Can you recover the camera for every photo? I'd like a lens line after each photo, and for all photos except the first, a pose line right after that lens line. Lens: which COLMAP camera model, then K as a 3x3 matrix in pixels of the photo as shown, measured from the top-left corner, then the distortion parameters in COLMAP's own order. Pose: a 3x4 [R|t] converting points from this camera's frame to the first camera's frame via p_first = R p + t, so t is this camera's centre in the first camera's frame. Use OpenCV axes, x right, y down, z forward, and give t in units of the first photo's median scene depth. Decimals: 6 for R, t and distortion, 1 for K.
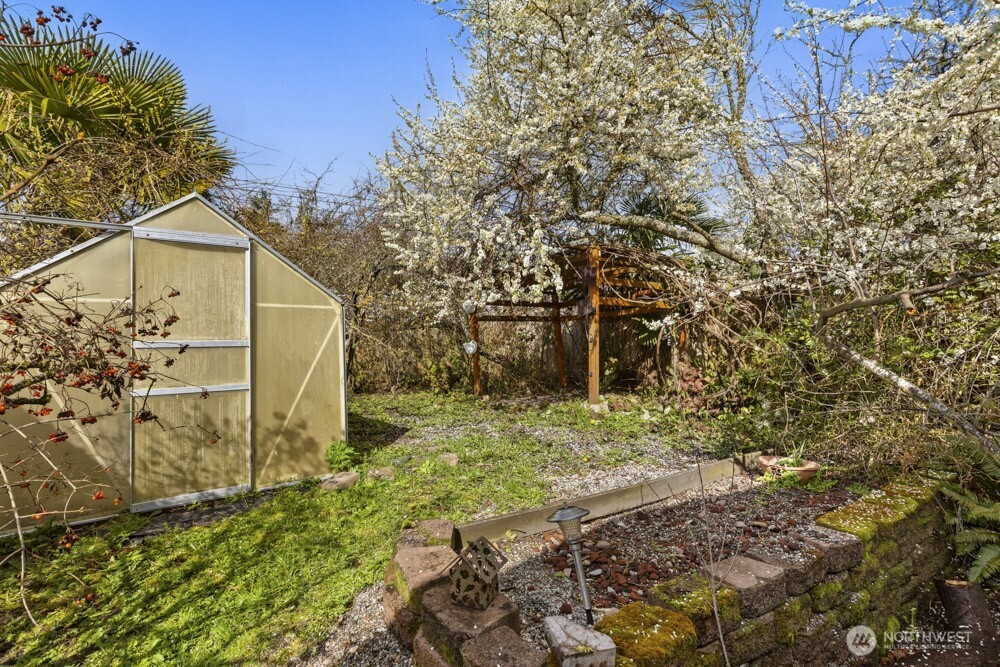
lens RADIAL K [[513.6, 0, 500.9], [0, 513.6, 338.0], [0, 0, 1]] dist [-0.004103, -0.000534]
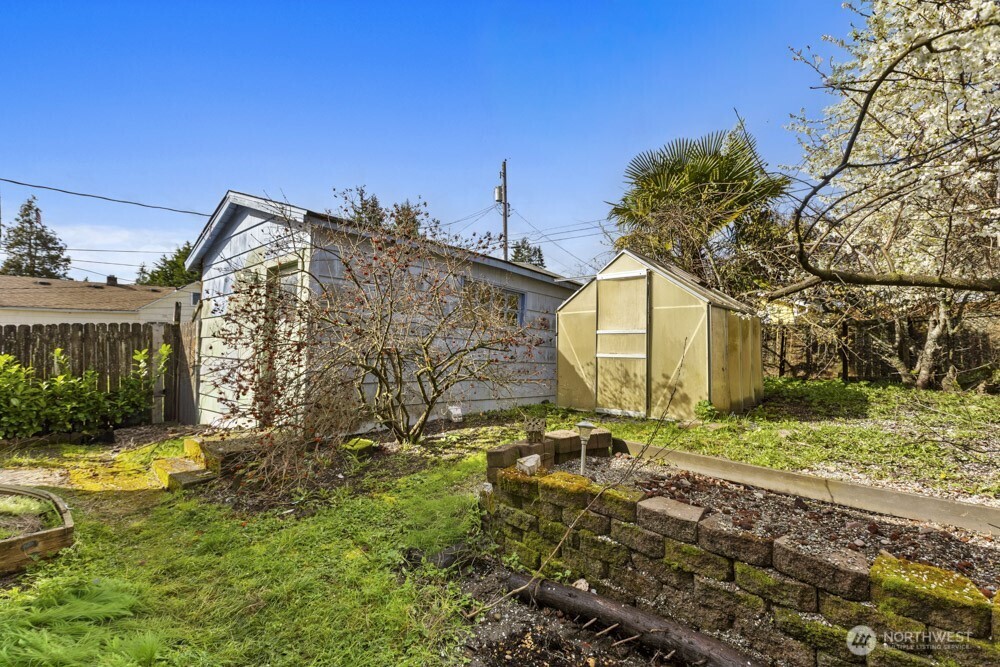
lens RADIAL K [[466.2, 0, 500.3], [0, 466.2, 332.2], [0, 0, 1]] dist [0.000898, 0.000073]
pose [[0.186960, 0.000063, -0.982368, 0.944319], [0.006284, 0.999979, 0.001260, 0.008576], [0.982347, -0.006409, 0.186956, 0.226497]]
